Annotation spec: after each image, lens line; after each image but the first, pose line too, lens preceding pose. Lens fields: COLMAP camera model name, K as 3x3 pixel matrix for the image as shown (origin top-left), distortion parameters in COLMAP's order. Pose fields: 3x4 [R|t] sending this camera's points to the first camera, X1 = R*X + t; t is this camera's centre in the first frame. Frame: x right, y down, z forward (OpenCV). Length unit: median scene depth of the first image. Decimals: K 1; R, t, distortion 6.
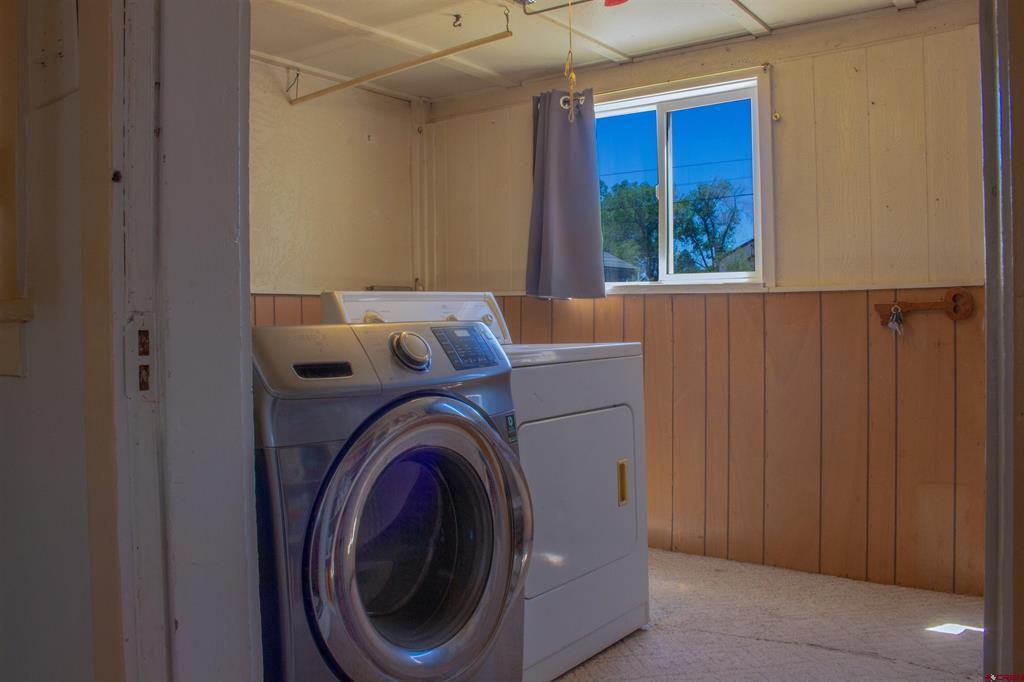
lens RADIAL K [[860.3, 0, 509.5], [0, 860.3, 339.8], [0, 0, 1]] dist [-0.118470, 0.003557]
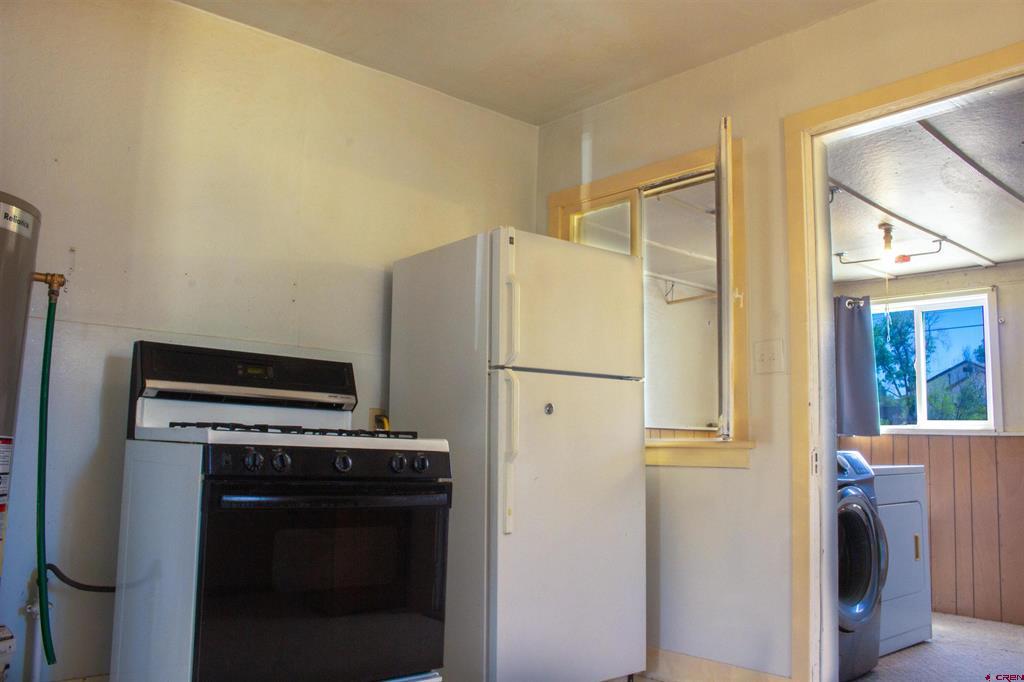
lens RADIAL K [[844.5, 0, 514.5], [0, 844.5, 340.7], [0, 0, 1]] dist [-0.107769, 0.037098]
pose [[0.978225, 0.012798, -0.207154, -0.223312], [-0.041996, 0.989656, -0.137176, 0.011324], [0.203256, 0.142889, 0.968643, -0.565559]]
